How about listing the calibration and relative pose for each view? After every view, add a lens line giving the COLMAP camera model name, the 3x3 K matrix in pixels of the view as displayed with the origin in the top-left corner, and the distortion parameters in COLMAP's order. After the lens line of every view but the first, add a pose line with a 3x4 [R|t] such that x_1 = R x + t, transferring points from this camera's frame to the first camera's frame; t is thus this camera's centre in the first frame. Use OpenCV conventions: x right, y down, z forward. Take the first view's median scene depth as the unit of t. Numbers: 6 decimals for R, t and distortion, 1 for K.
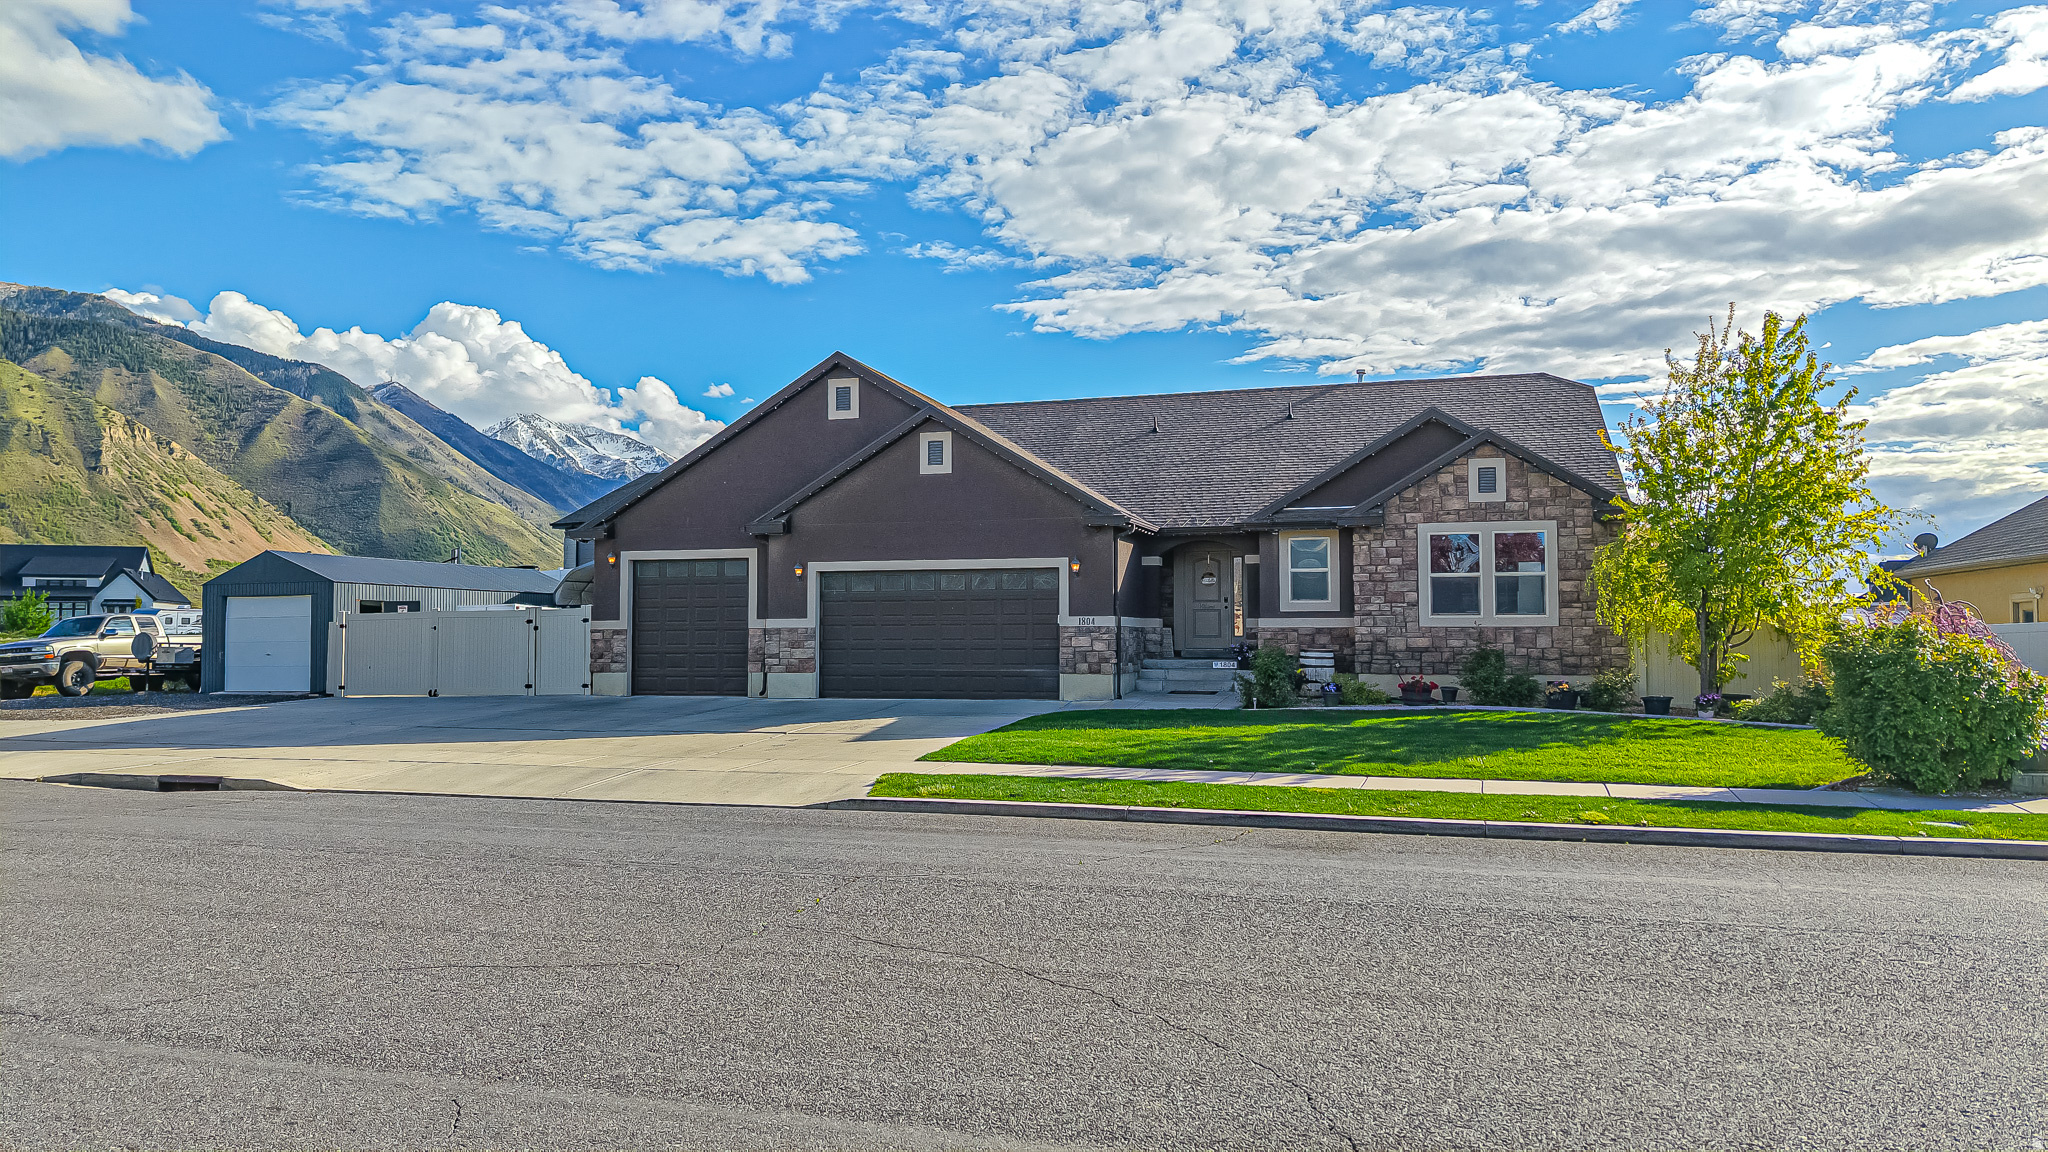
lens RADIAL K [[1369.3, 0, 1017.9], [0, 1369.3, 578.4], [0, 0, 1]] dist [0.032681, -0.035451]
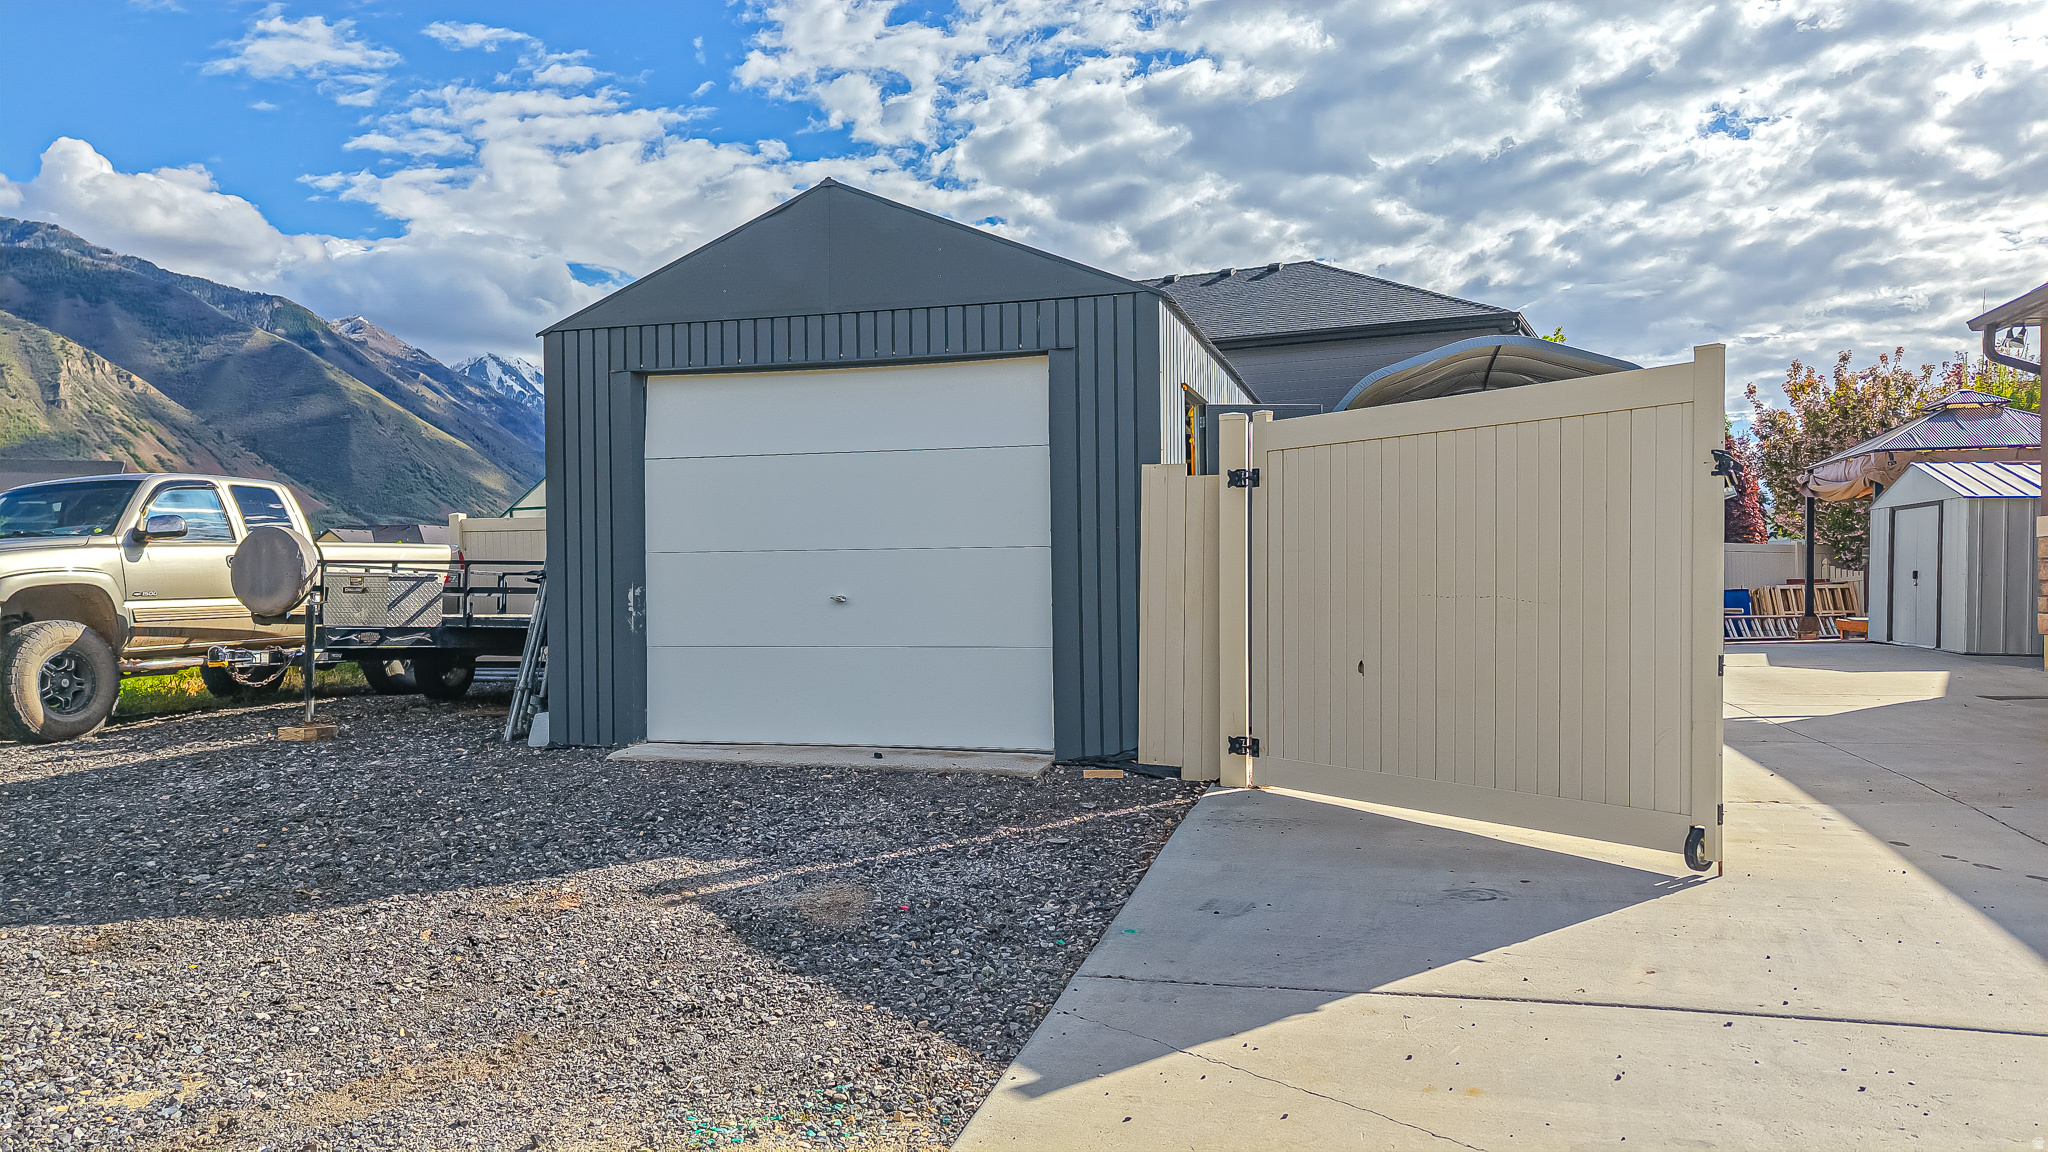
lens RADIAL K [[1369.3, 0, 1030.7], [0, 1369.3, 572.5], [0, 0, 1]] dist [0.032681, -0.035451]
pose [[0.999675, 0.001853, 0.025426, -0.613063], [-0.002845, 0.999233, 0.039055, 0.047952], [-0.025334, -0.039114, 0.998914, 0.892047]]
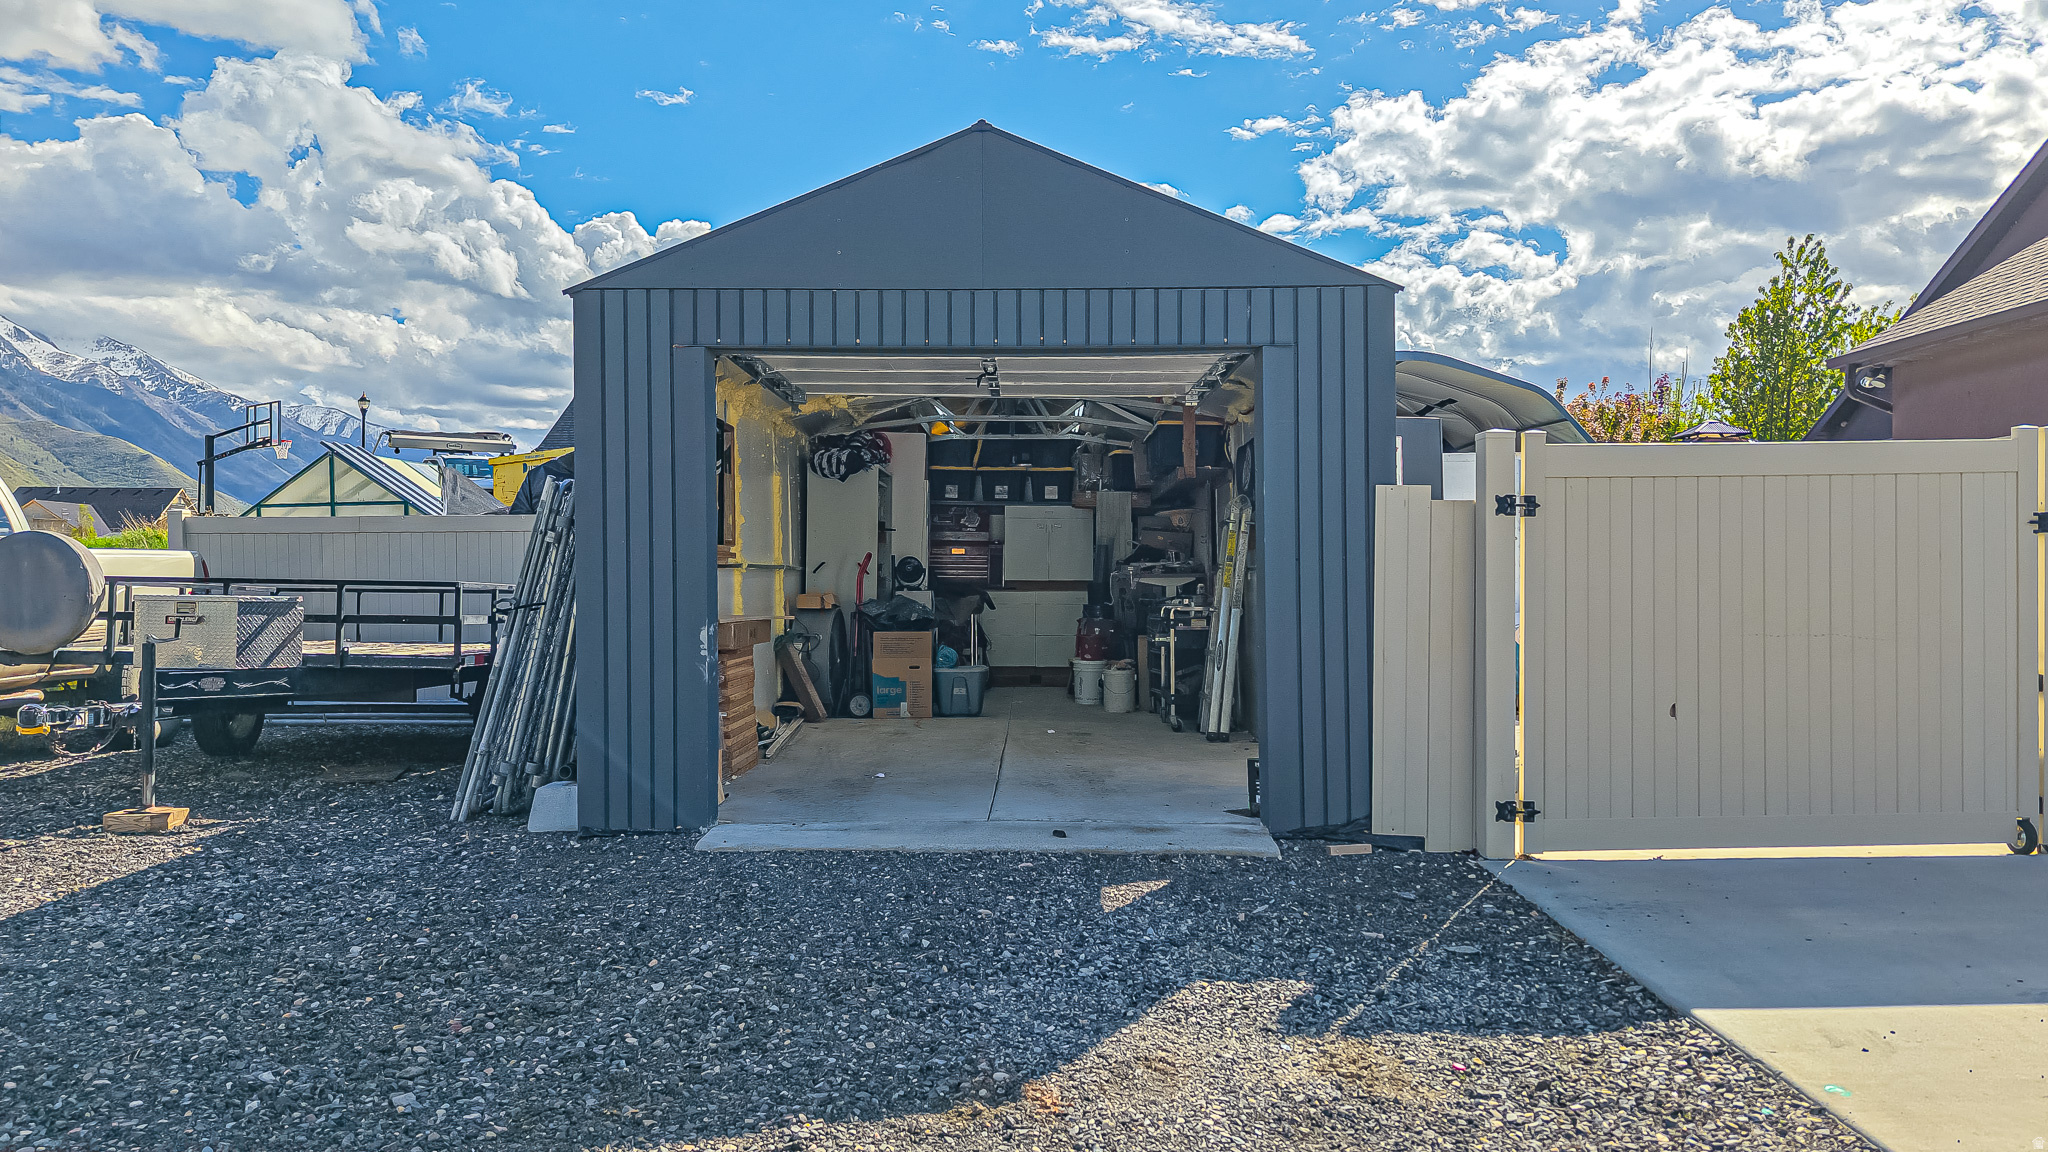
lens RADIAL K [[1369.3, 0, 1007.3], [0, 1369.3, 577.9], [0, 0, 1]] dist [0.032681, -0.035451]
pose [[0.954898, 0.007304, 0.296843, -0.714971], [-0.020691, 0.998904, 0.041981, 0.044235], [-0.296211, -0.046229, 0.954003, 0.958826]]
